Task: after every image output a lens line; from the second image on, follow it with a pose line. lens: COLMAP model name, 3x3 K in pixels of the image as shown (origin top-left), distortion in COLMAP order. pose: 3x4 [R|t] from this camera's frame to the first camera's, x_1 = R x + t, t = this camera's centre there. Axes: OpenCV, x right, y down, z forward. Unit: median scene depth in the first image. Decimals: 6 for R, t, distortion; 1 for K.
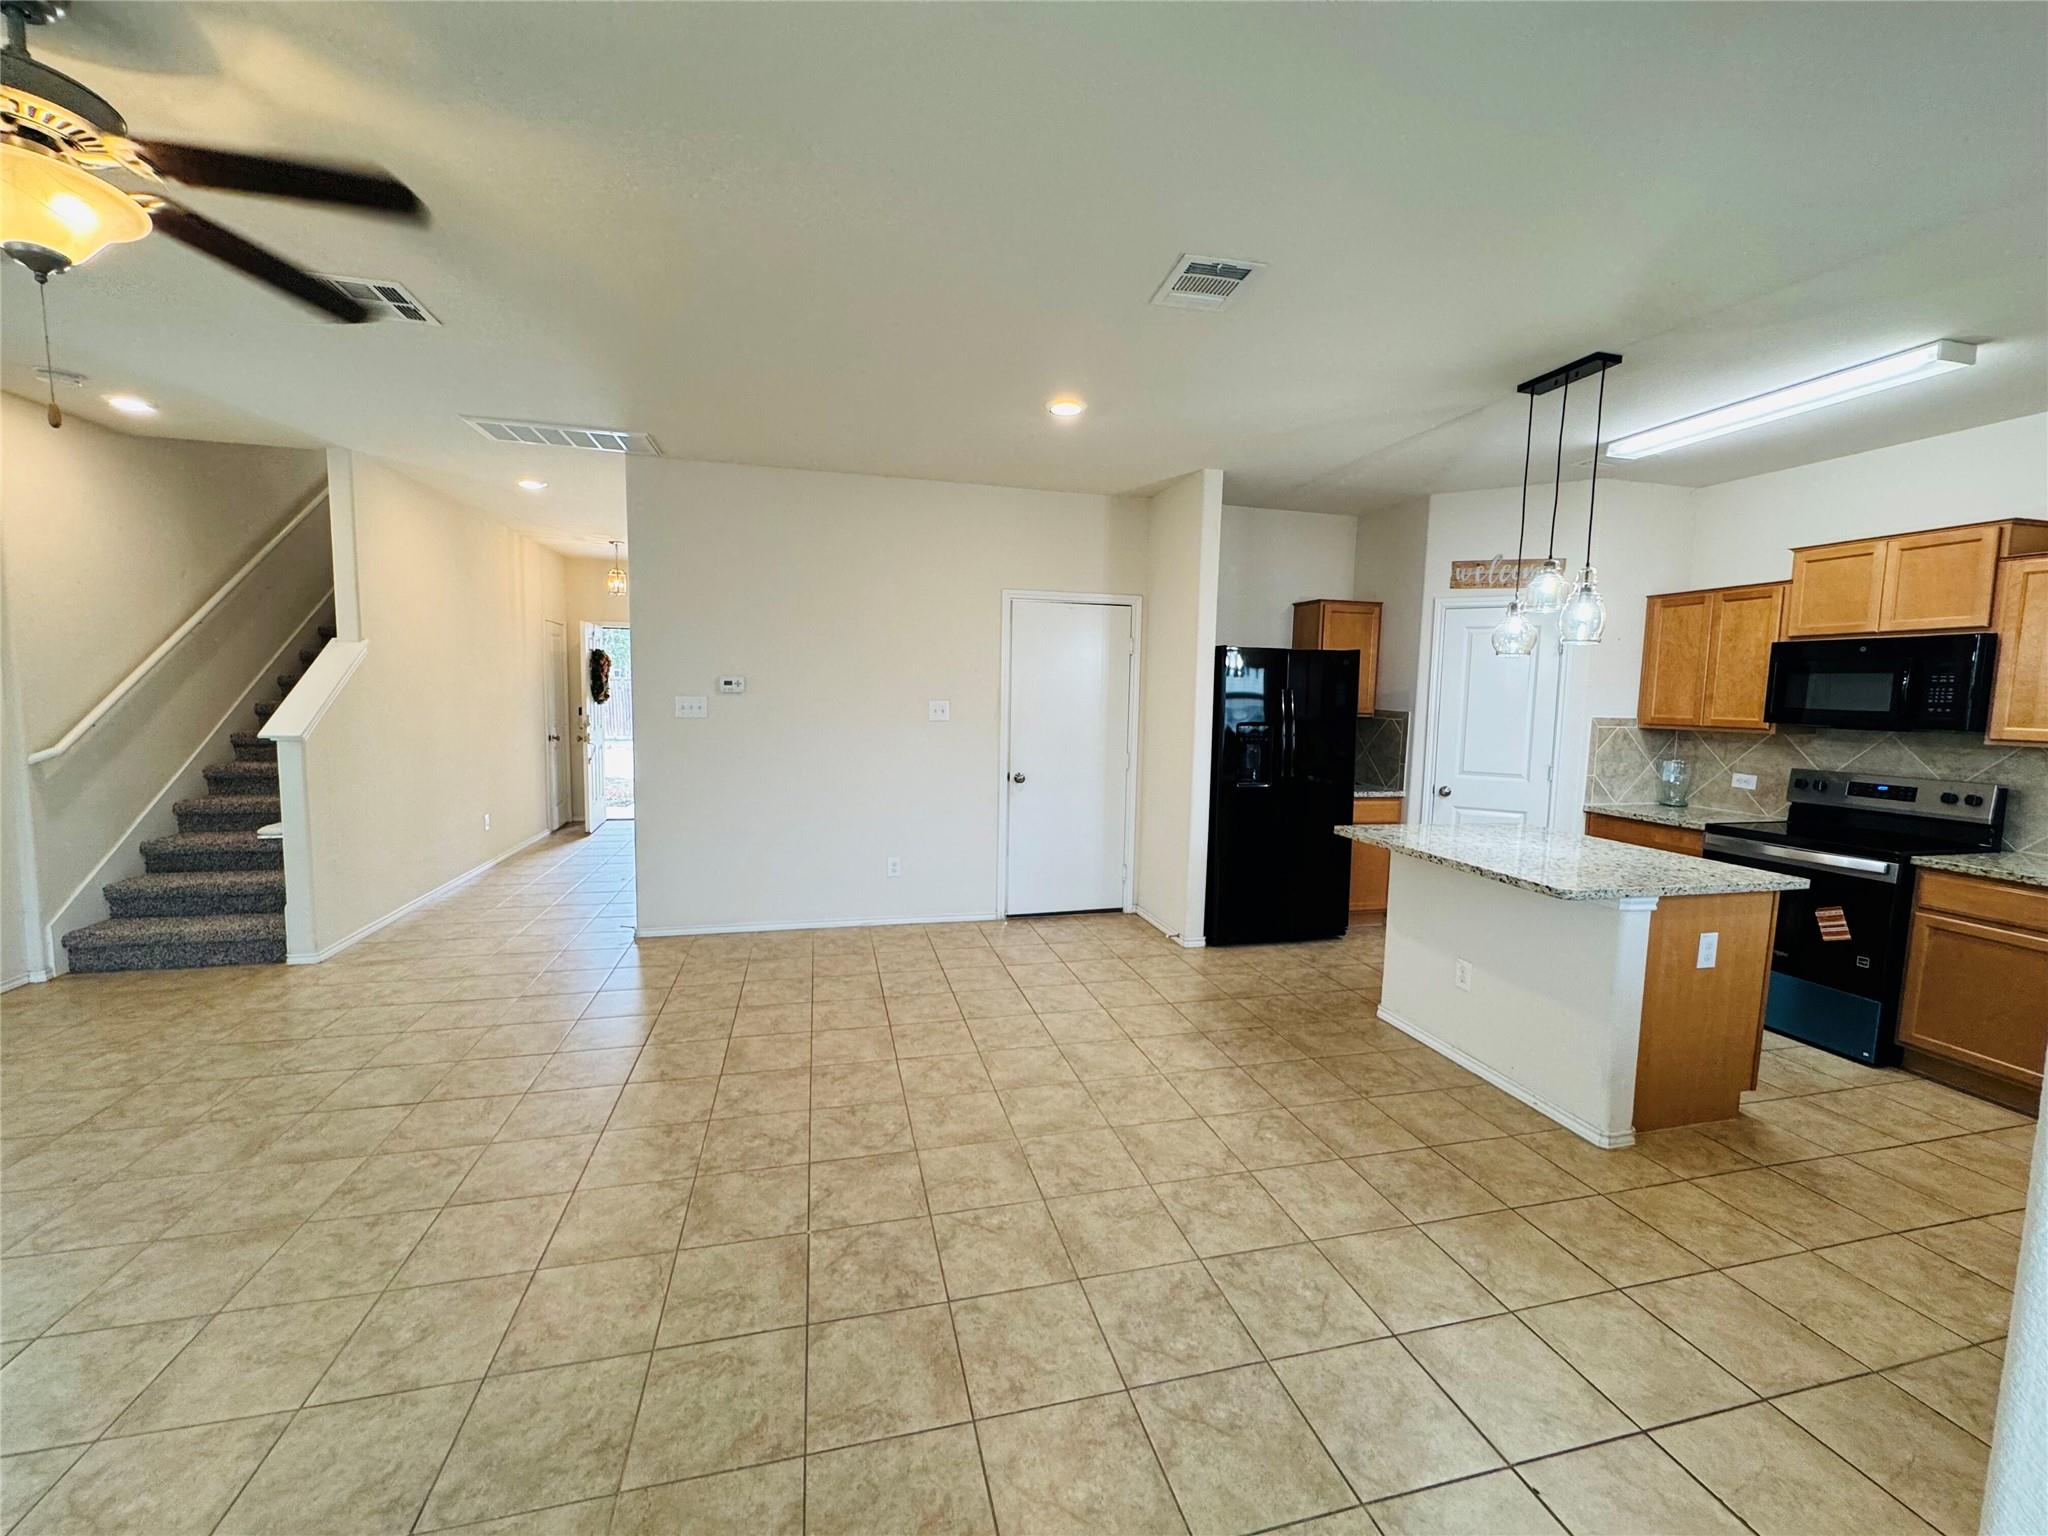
lens RADIAL K [[815.4, 0, 1024.0], [0, 815.4, 768.0], [0, 0, 1]] dist [-0.005570, 0.000974]
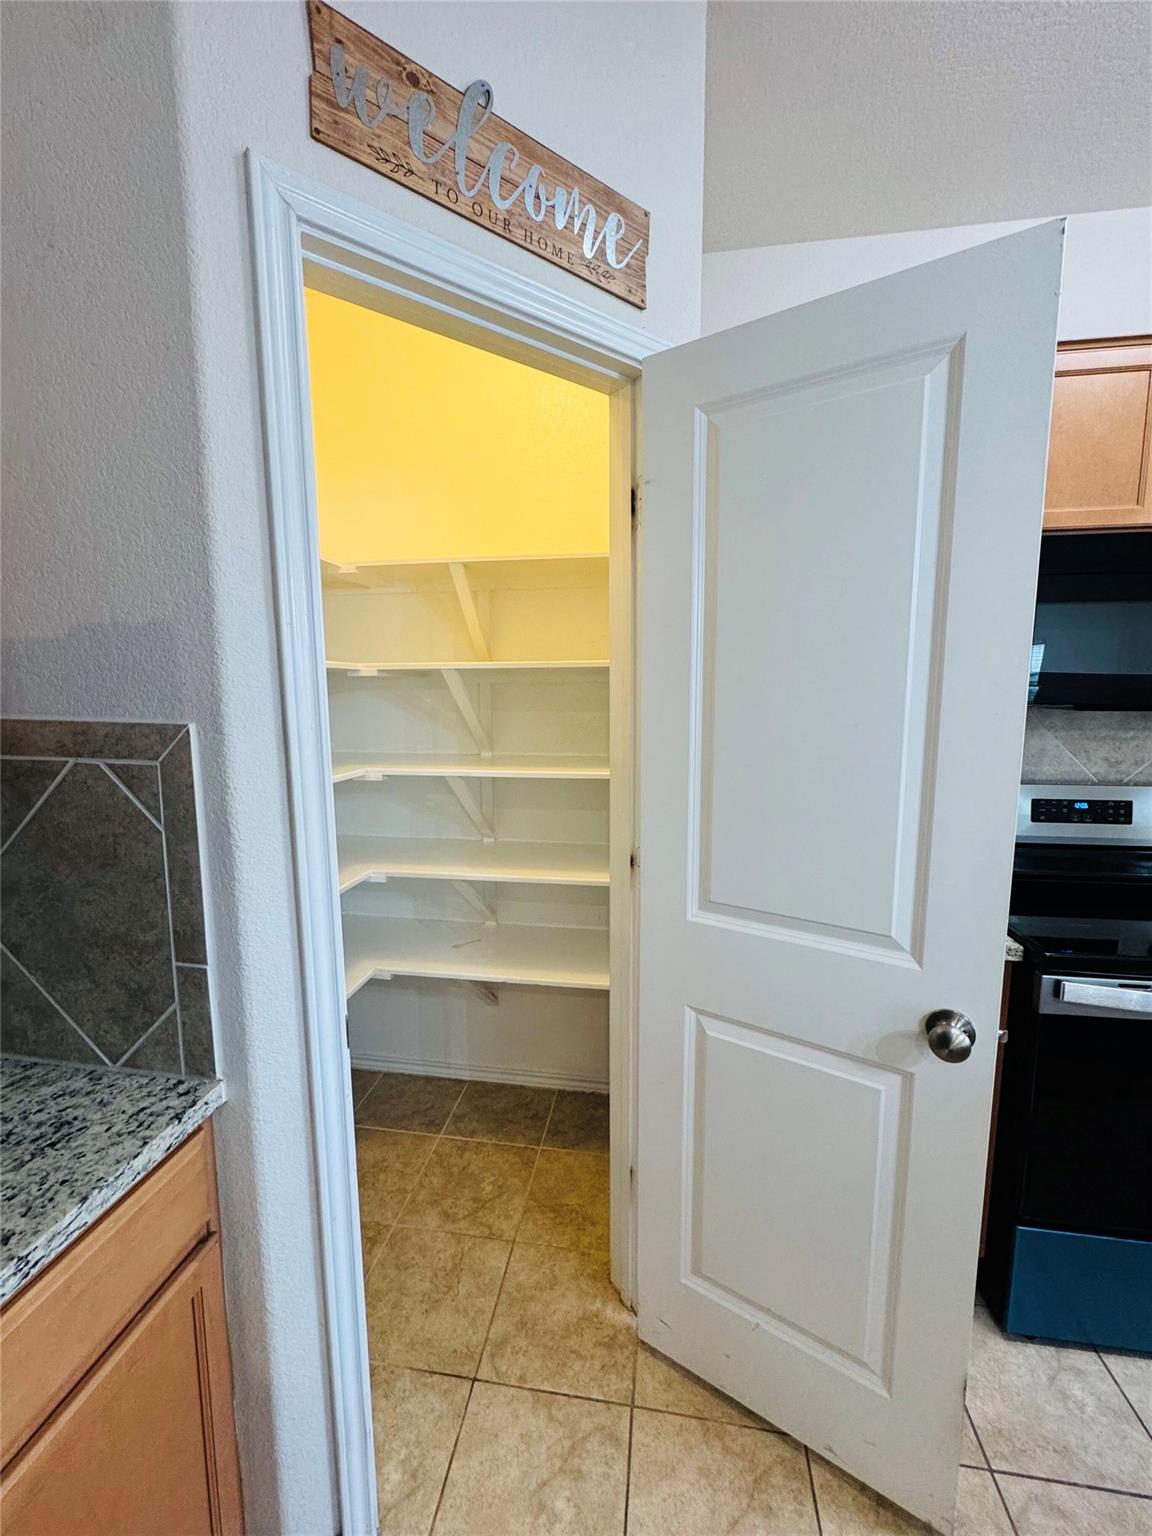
lens RADIAL K [[611.5, 0, 581.1], [0, 611.5, 769.5], [0, 0, 1]] dist [-0.005570, 0.000974]
pose [[0.393211, -0.139852, 0.908750, 0.489514], [0.098079, 0.989105, 0.109780, -0.085046], [-0.914202, 0.045962, 0.402644, 1.120095]]
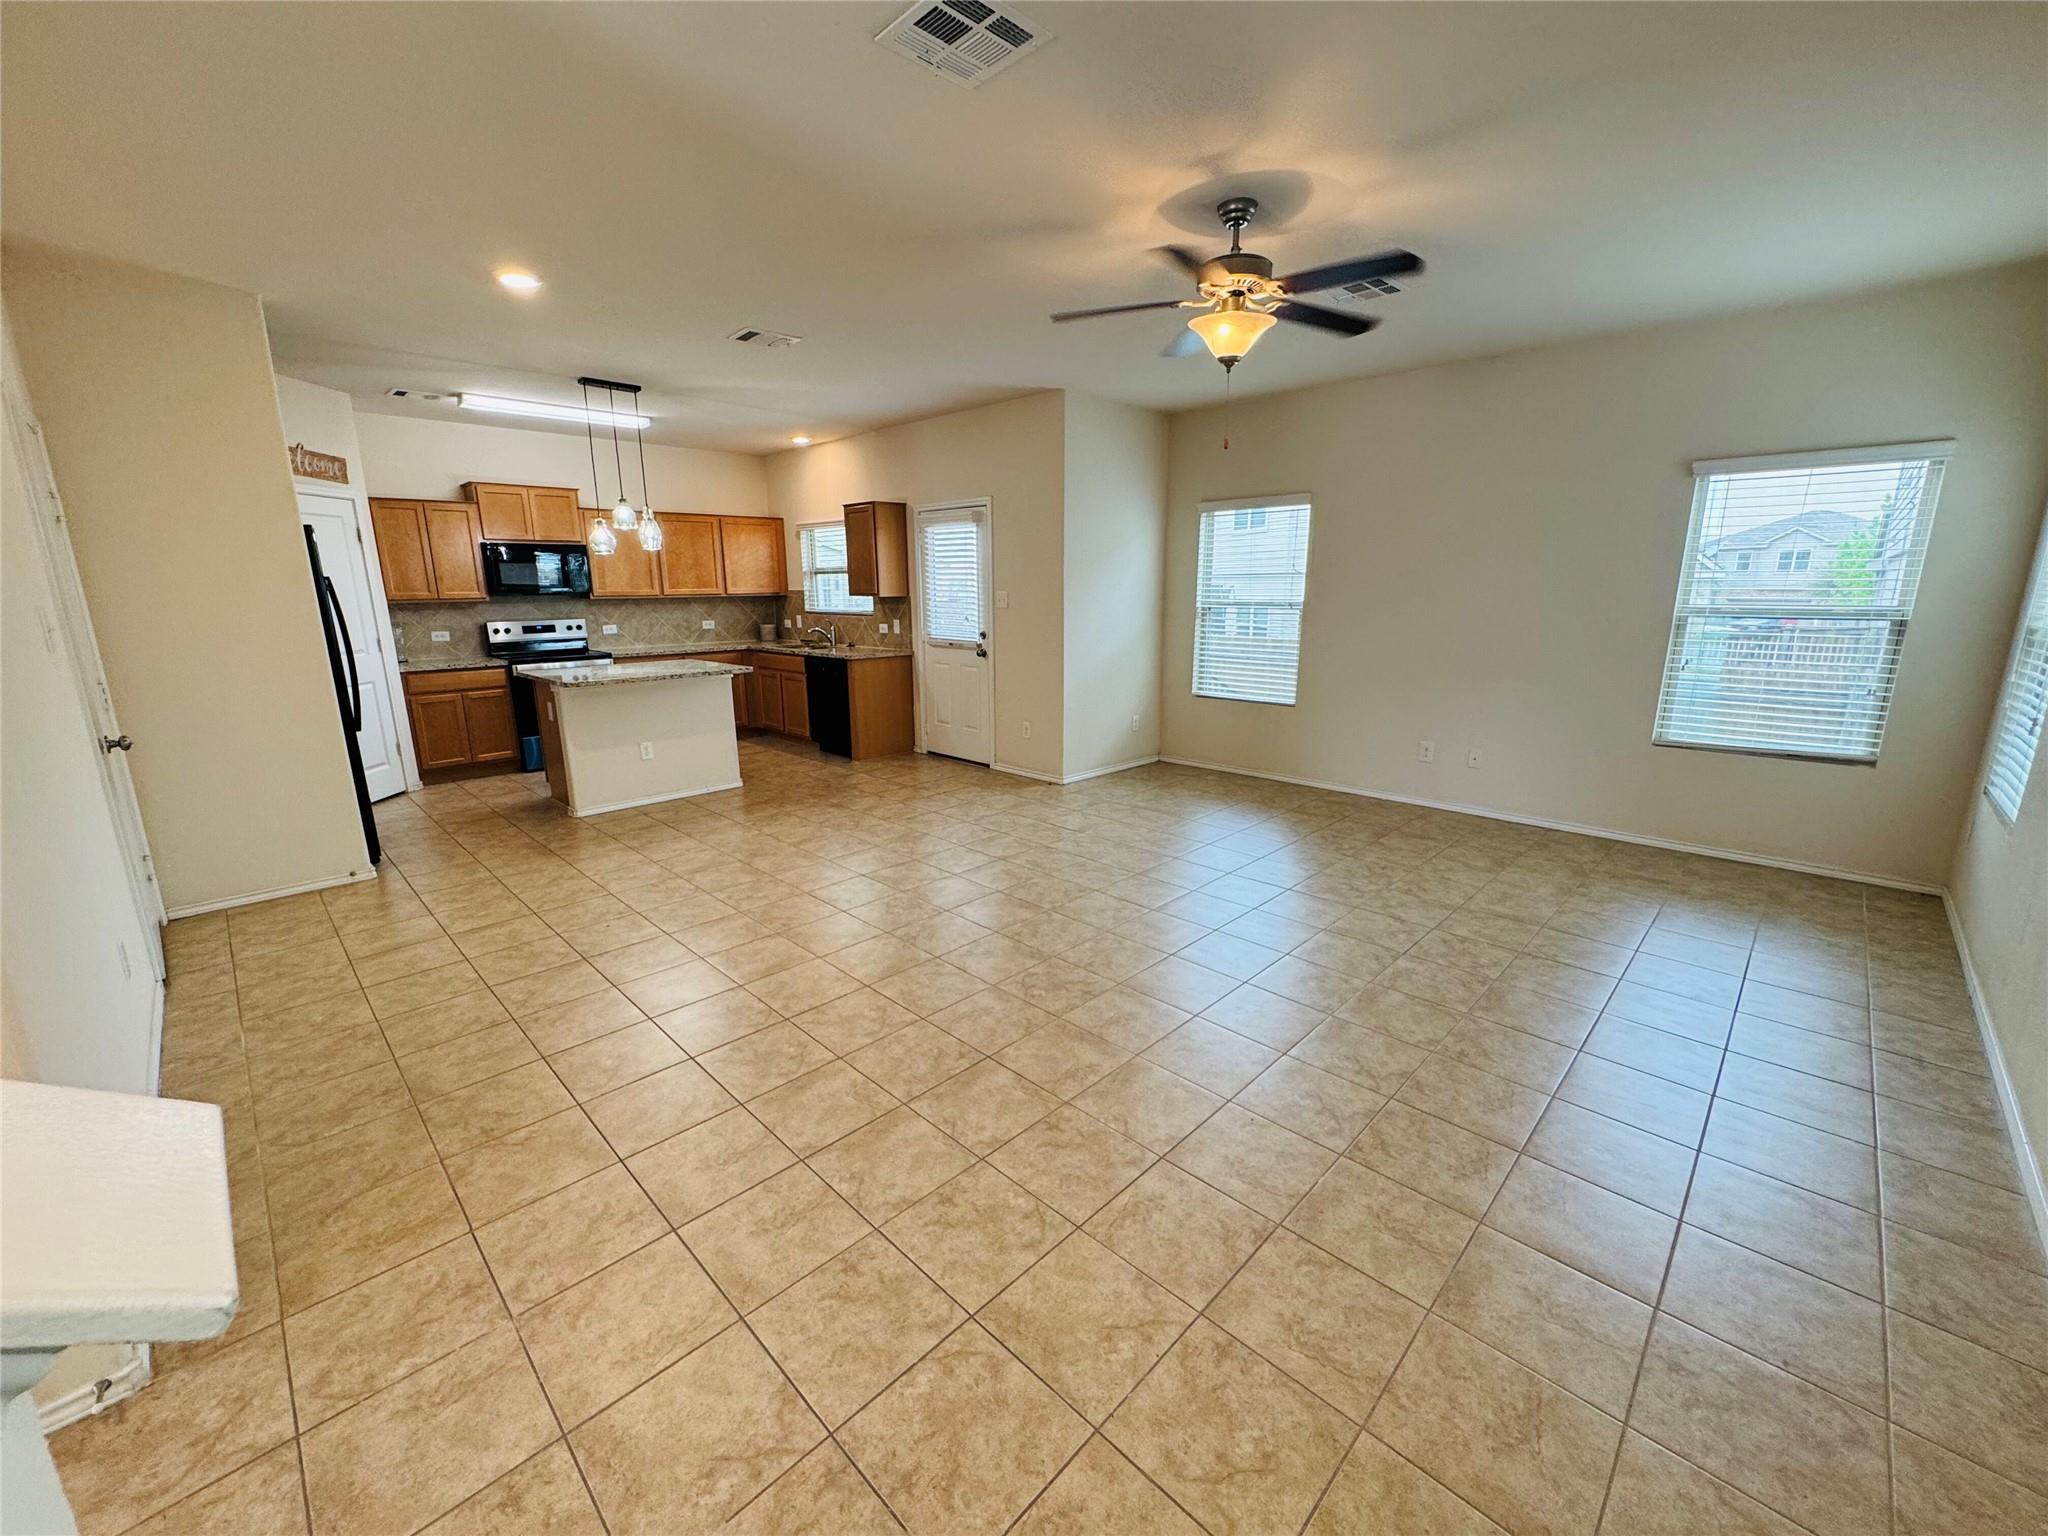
lens RADIAL K [[815.4, 0, 1024.0], [0, 815.4, 768.0], [0, 0, 1]] dist [-0.005570, 0.000974]
pose [[-0.516940, -0.208414, 0.830263, -1.067002], [0.077720, 0.954476, 0.287984, -0.112311], [-0.852486, 0.213399, -0.477209, 0.979239]]
